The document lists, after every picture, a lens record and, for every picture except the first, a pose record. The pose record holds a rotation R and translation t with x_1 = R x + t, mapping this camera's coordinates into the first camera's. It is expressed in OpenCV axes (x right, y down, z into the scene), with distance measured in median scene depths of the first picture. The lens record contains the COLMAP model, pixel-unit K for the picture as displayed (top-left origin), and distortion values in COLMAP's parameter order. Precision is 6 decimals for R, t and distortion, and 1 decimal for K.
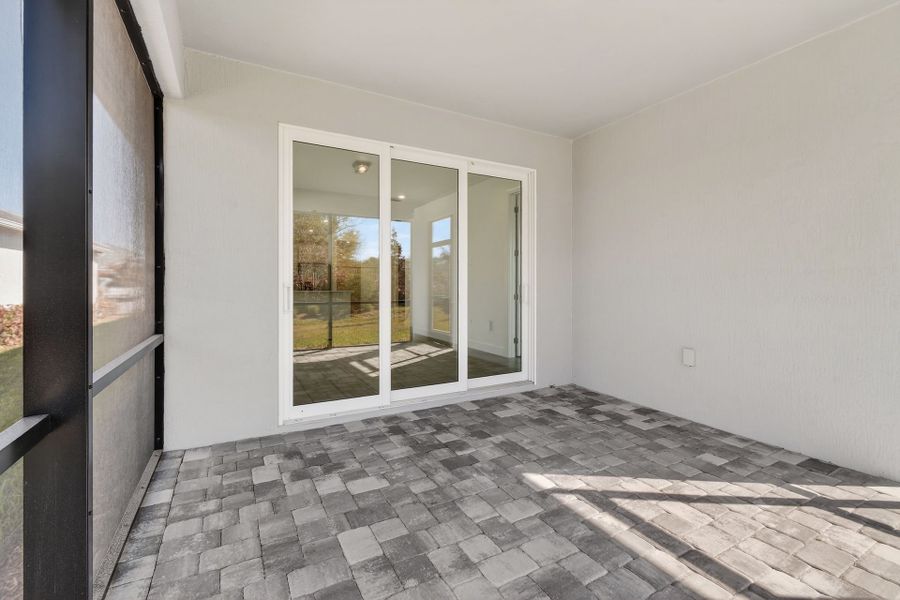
lens RADIAL K [[395.8, 0, 451.2], [0, 395.8, 285.3], [0, 0, 1]] dist [0.001516, -0.000443]
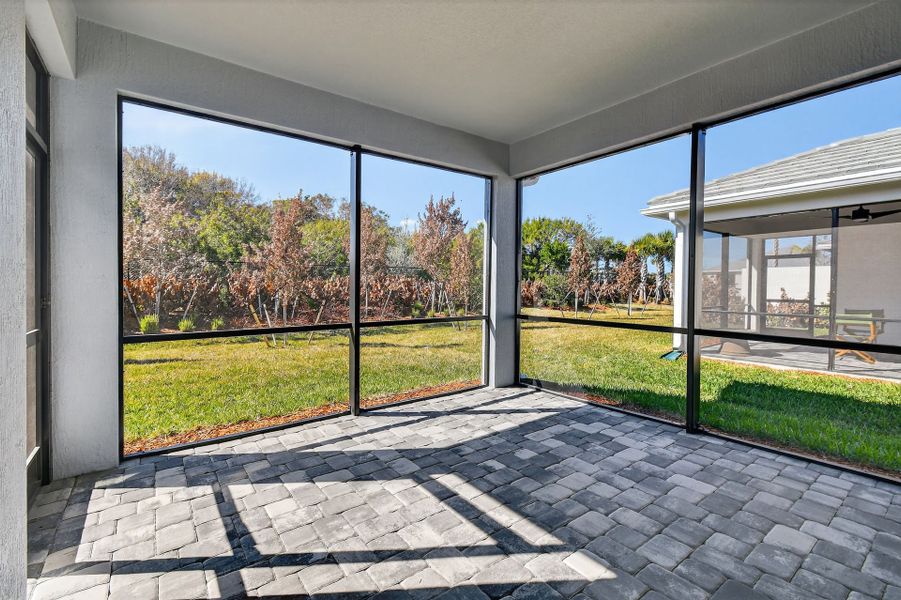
lens RADIAL K [[396.3, 0, 451.7], [0, 396.3, 285.3], [0, 0, 1]] dist [0.001516, -0.000443]
pose [[-0.990501, 0.001137, -0.137503, 0.486071], [0.000904, 0.999998, 0.001759, -0.007024], [0.137505, 0.001618, -0.990500, 1.447890]]
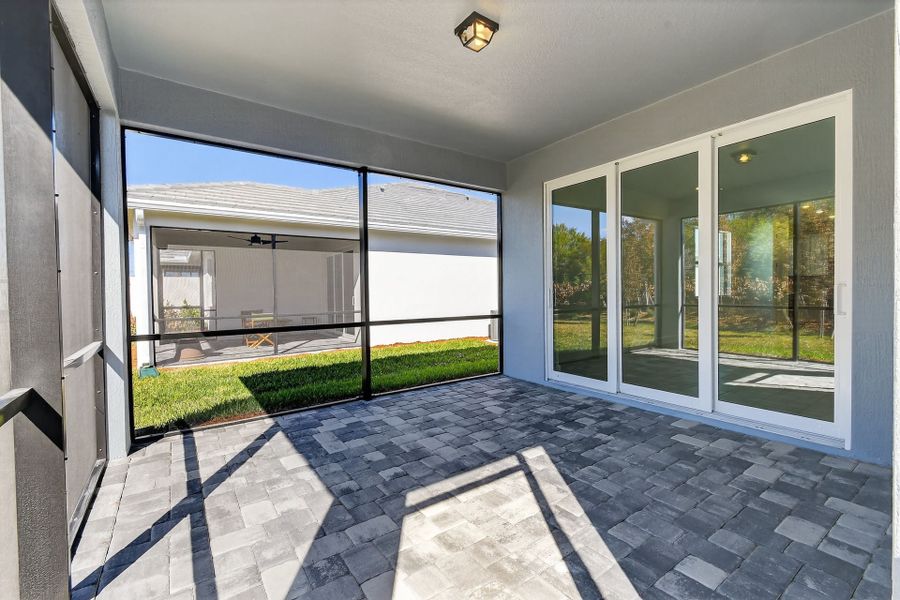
lens RADIAL K [[395.5, 0, 449.6], [0, 395.5, 292.3], [0, 0, 1]] dist [0.013820, -0.008032]
pose [[0.106730, 0.002538, -0.994285, 1.191733], [0.012069, 0.999920, 0.003848, 0.007317], [0.994215, -0.012411, 0.106691, 0.547738]]
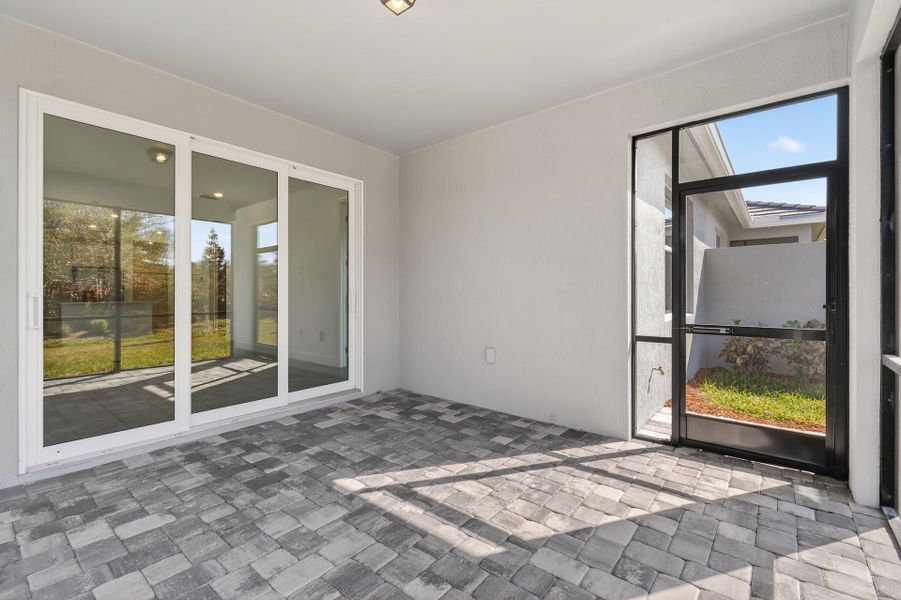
lens RADIAL K [[396.0, 0, 450.1], [0, 396.0, 292.3], [0, 0, 1]] dist [0.013820, -0.008032]
pose [[0.928570, 0.000761, 0.371156, 0.071295], [0.001308, 0.999985, -0.005324, 0.000796], [-0.371154, 0.005429, 0.928555, -0.050006]]
